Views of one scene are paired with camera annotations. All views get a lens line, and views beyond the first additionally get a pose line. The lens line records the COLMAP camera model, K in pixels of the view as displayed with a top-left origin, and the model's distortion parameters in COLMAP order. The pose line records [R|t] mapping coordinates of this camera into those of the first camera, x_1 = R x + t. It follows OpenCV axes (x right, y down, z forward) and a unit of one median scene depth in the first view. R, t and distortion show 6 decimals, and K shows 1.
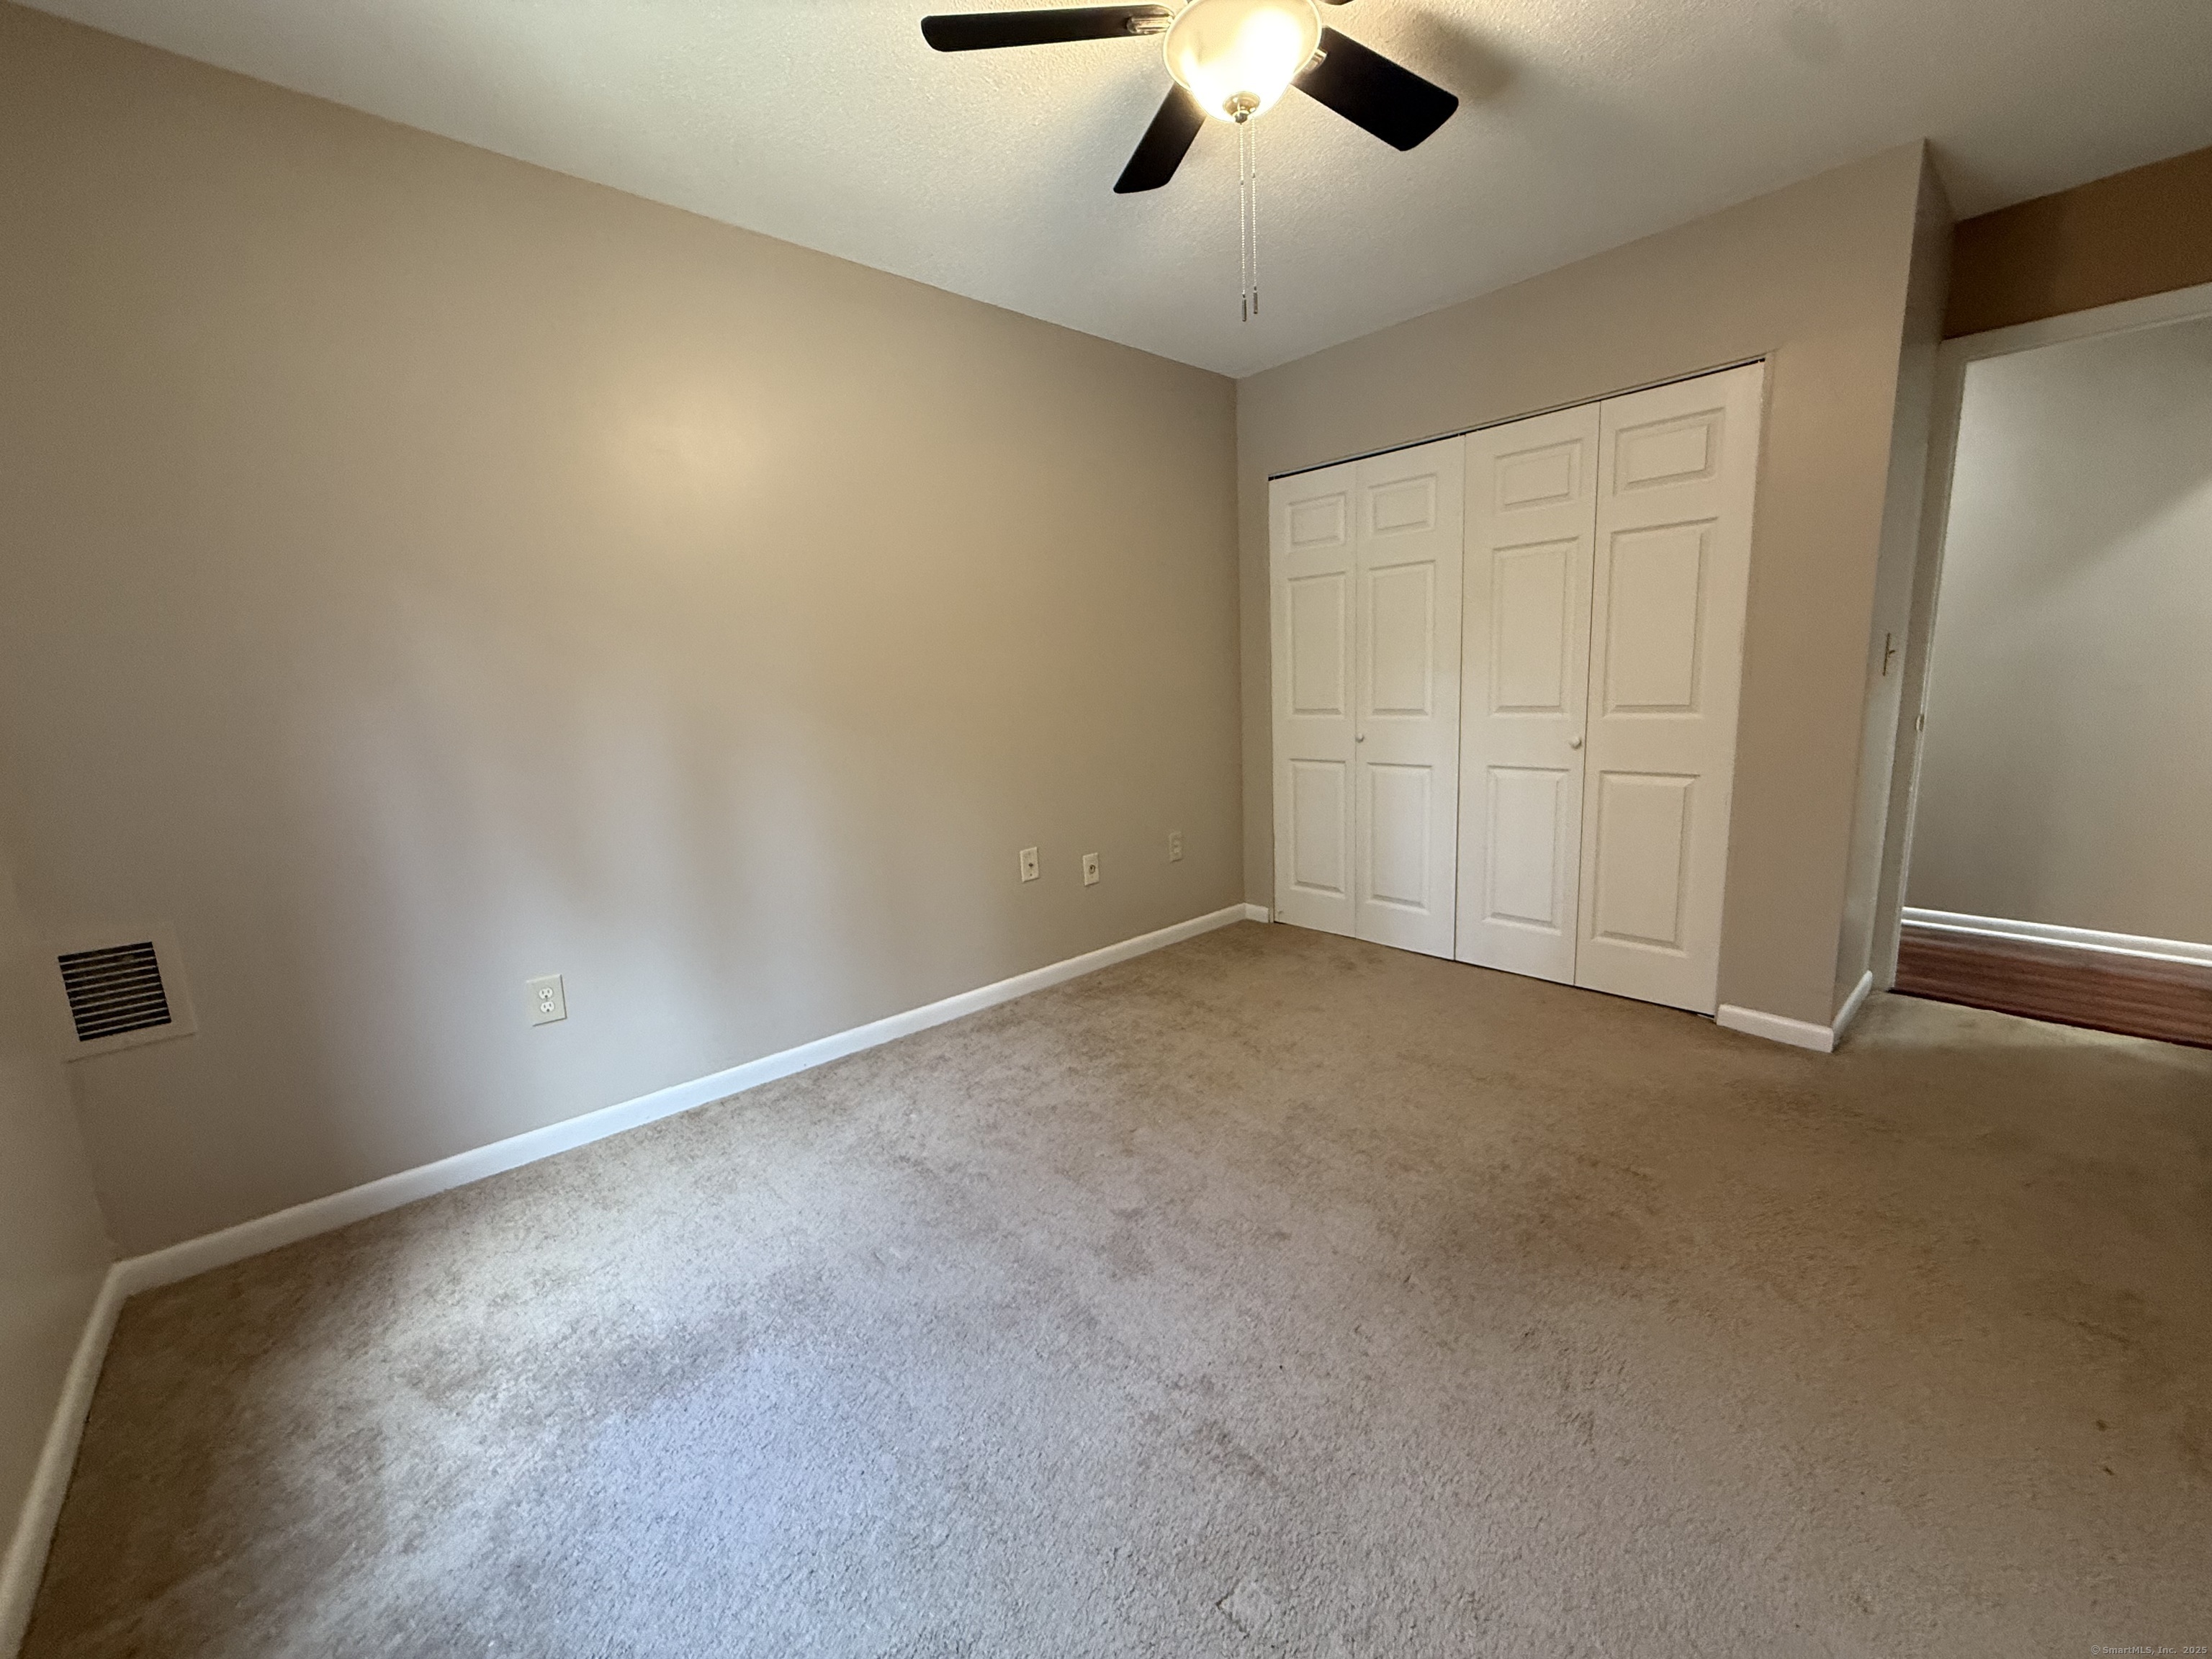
lens RADIAL K [[889.3, 0, 1105.2], [0, 889.3, 829.2], [0, 0, 1]] dist [-0.003795, -0.000298]
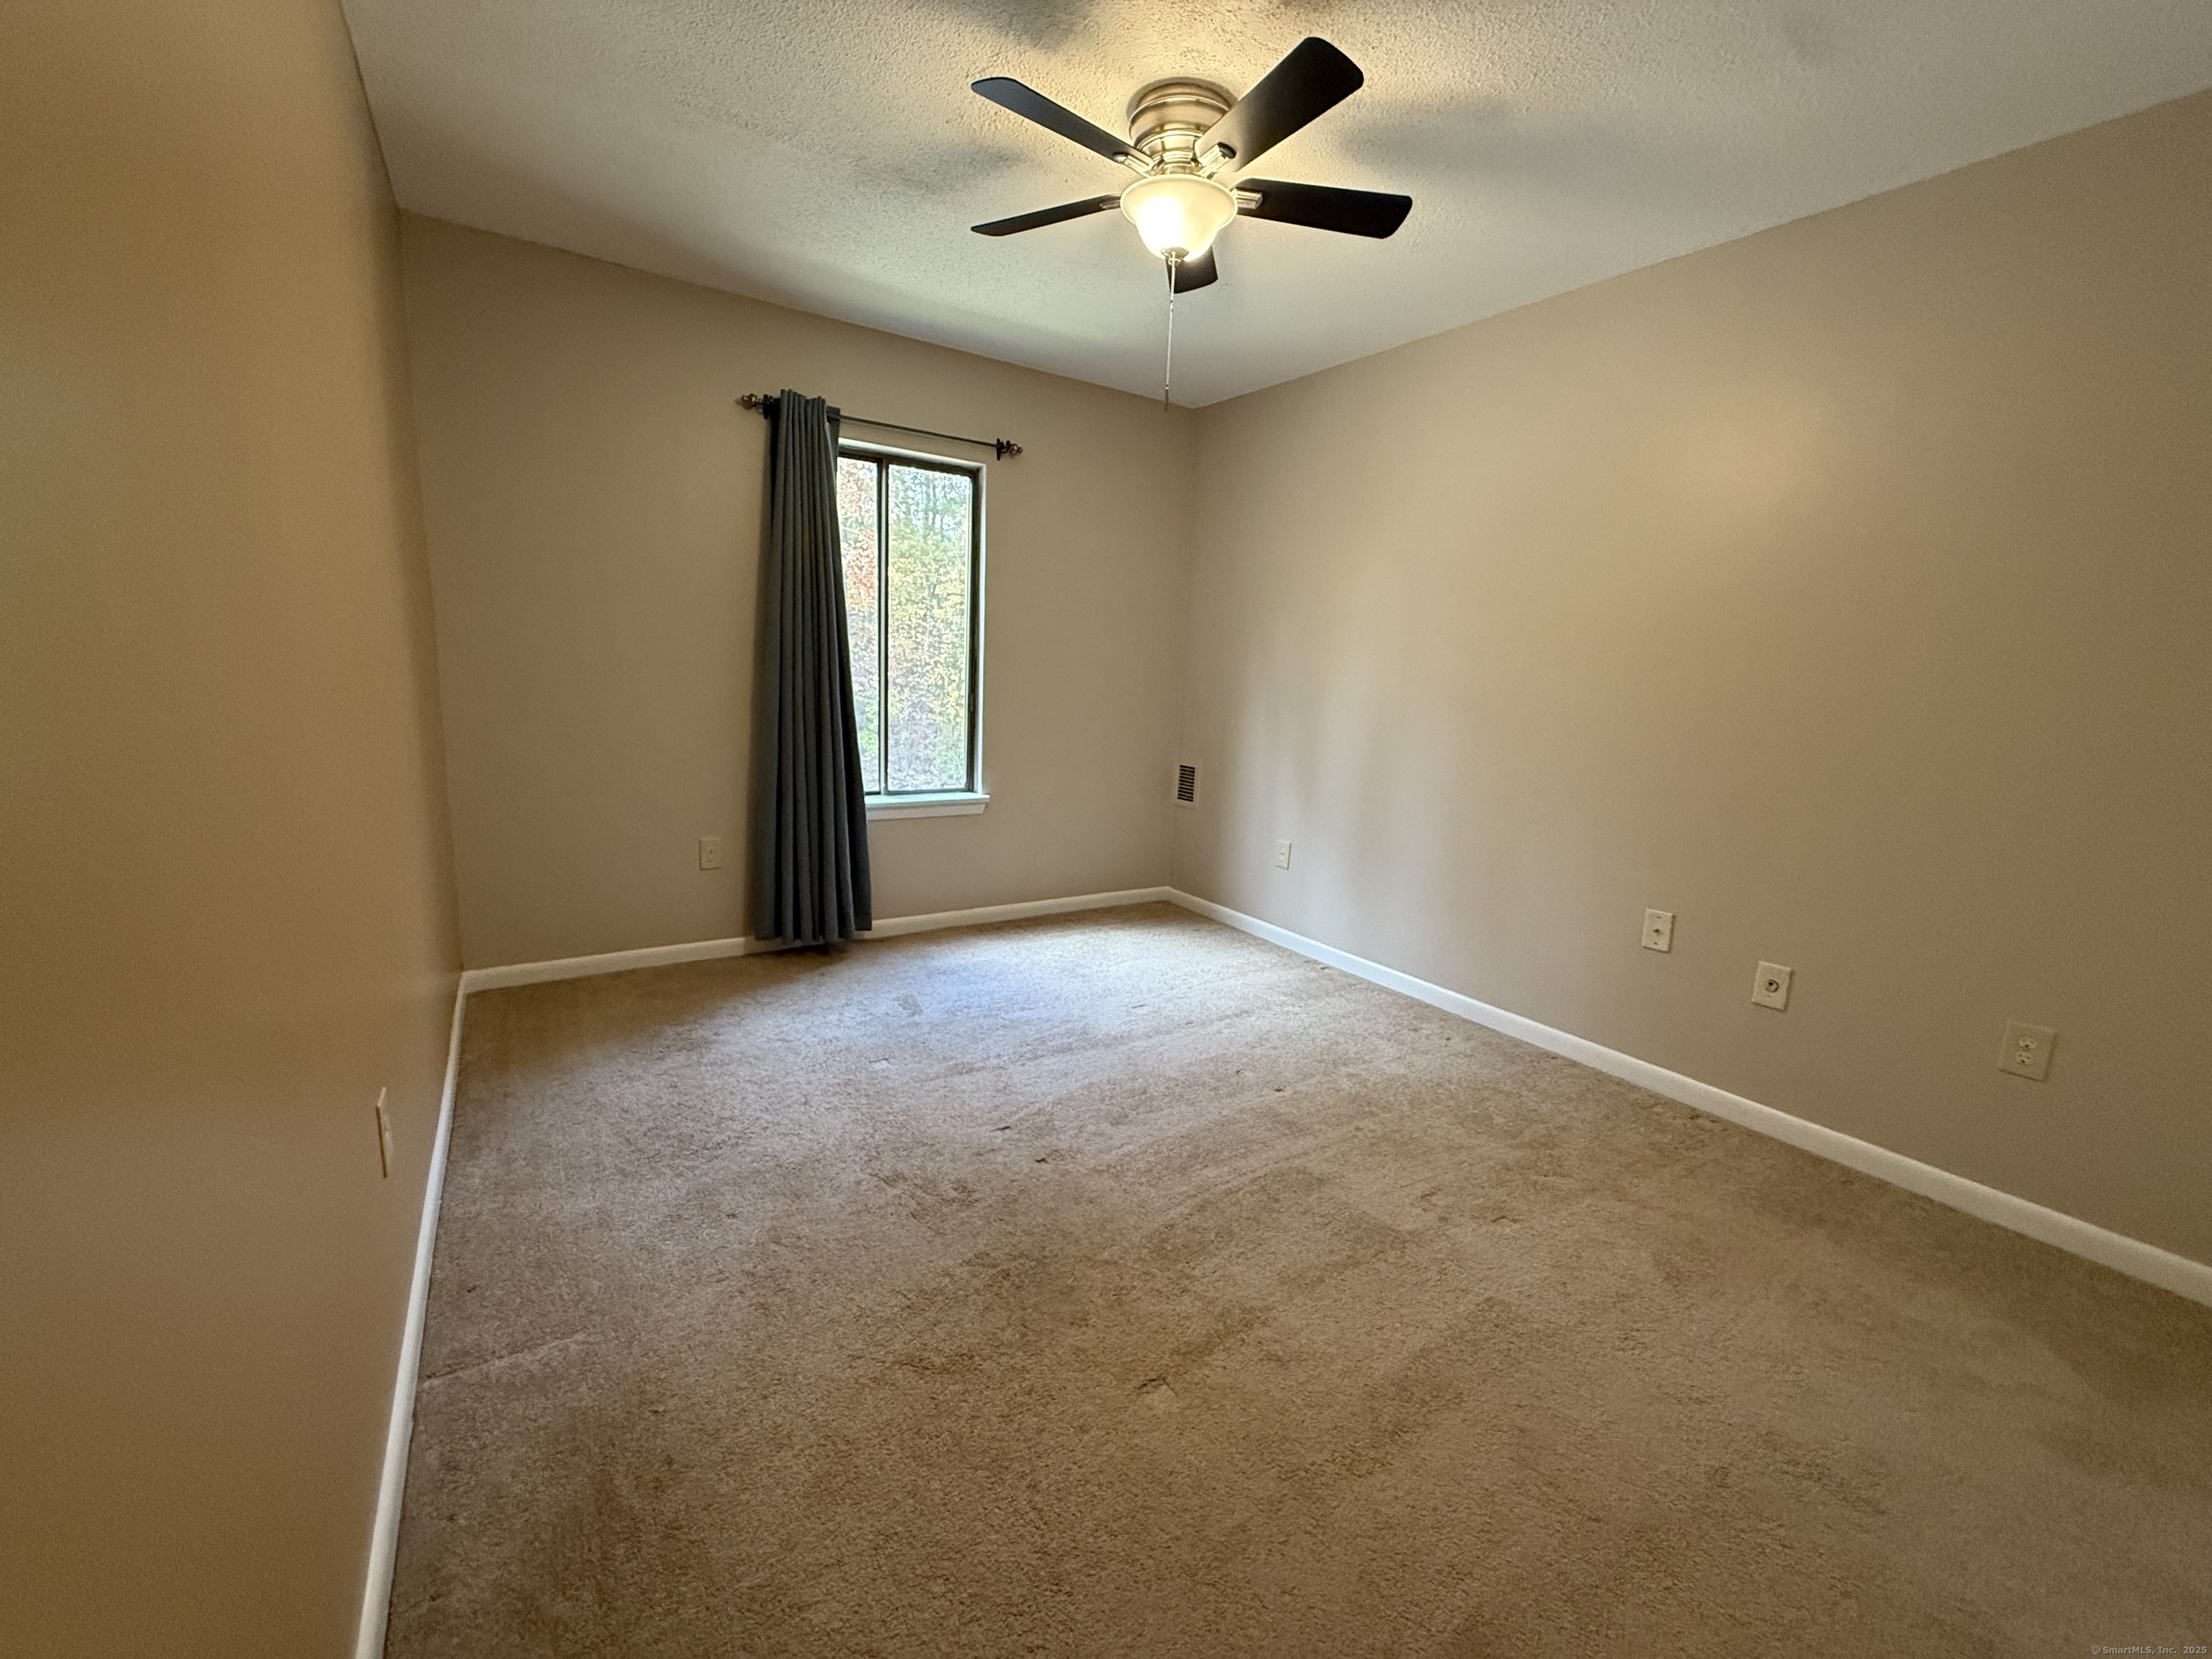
lens RADIAL K [[889.3, 0, 1103.9], [0, 889.3, 829.4], [0, 0, 1]] dist [-0.003795, -0.000298]
pose [[-0.159569, 0.207957, -0.965034, 0.960581], [-0.209570, 0.948142, 0.238970, -0.171553], [0.964685, 0.240374, -0.107713, 0.732588]]
